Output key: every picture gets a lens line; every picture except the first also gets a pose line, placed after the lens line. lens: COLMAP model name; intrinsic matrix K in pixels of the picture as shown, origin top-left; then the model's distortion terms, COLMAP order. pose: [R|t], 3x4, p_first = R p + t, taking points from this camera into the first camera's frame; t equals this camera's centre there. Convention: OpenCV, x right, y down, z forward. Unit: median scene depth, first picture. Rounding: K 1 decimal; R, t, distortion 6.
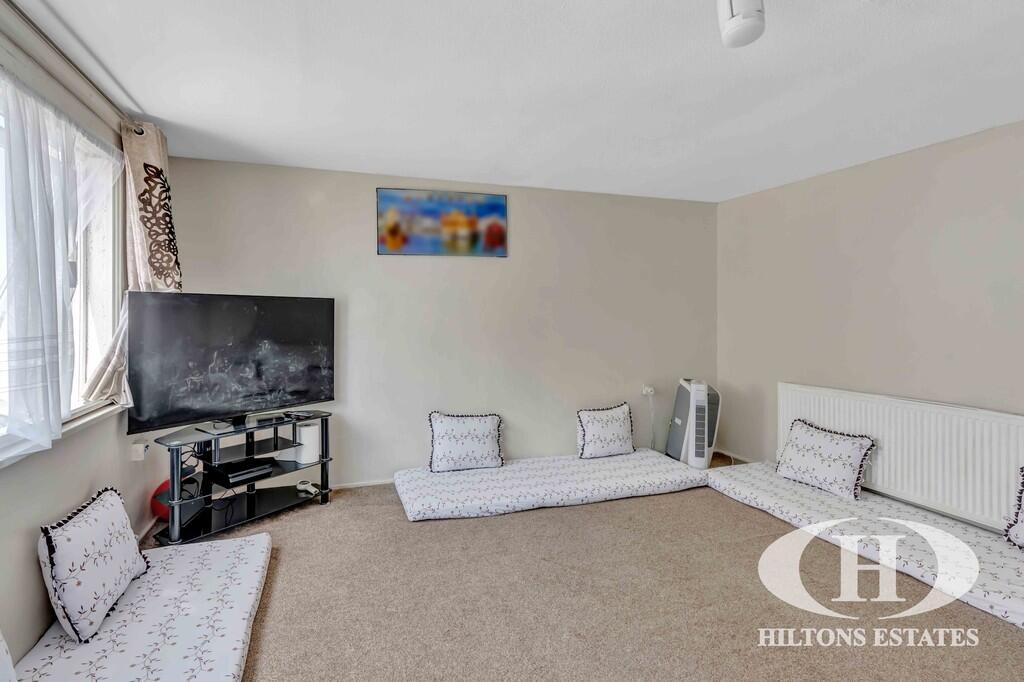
lens RADIAL K [[478.8, 0, 494.9], [0, 478.8, 317.0], [0, 0, 1]] dist [-0.001678, -0.000316]
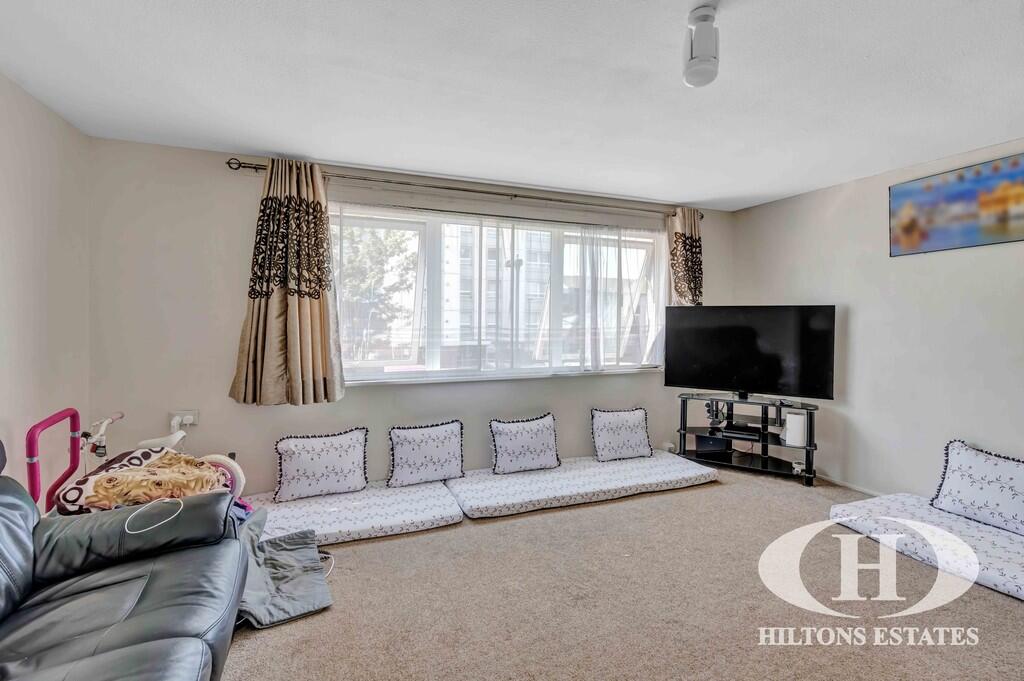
lens RADIAL K [[478.8, 0, 494.9], [0, 478.8, 316.5], [0, 0, 1]] dist [-0.001678, -0.000316]
pose [[0.055795, 0.006437, -0.998422, 0.722938], [-0.002863, 0.999976, 0.006287, -0.017835], [0.998438, 0.002508, 0.055812, 0.185344]]
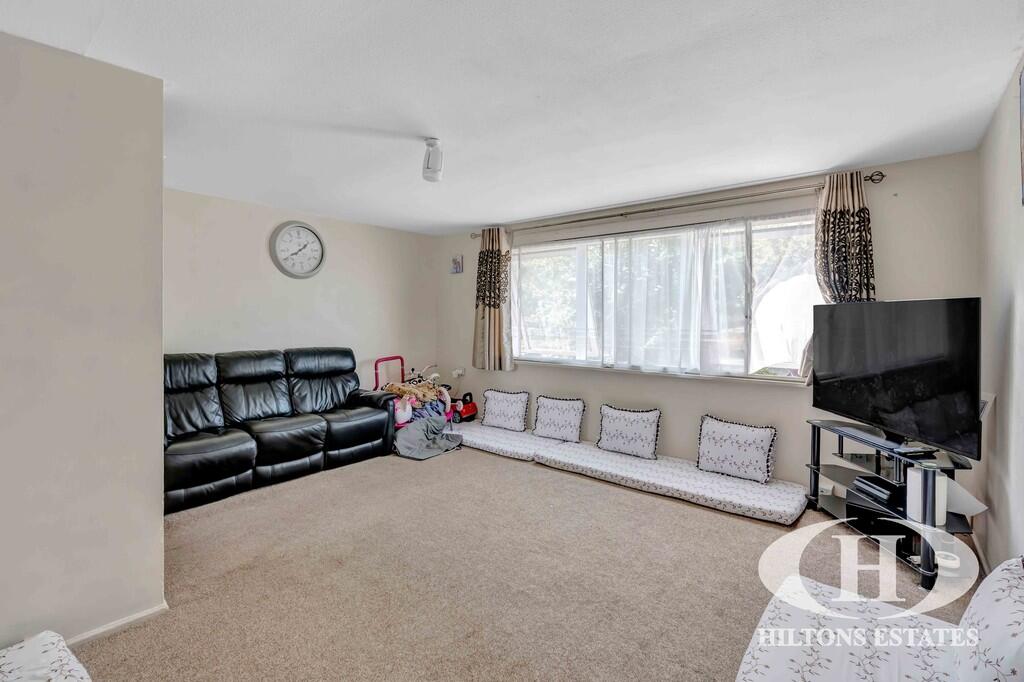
lens RADIAL K [[478.8, 0, 494.9], [0, 478.8, 317.0], [0, 0, 1]] dist [-0.001678, -0.000316]
pose [[-0.870353, 0.003606, -0.492415, 0.543979], [0.004299, 0.999991, -0.000275, -0.016871], [0.492410, -0.002356, -0.870360, 1.272218]]
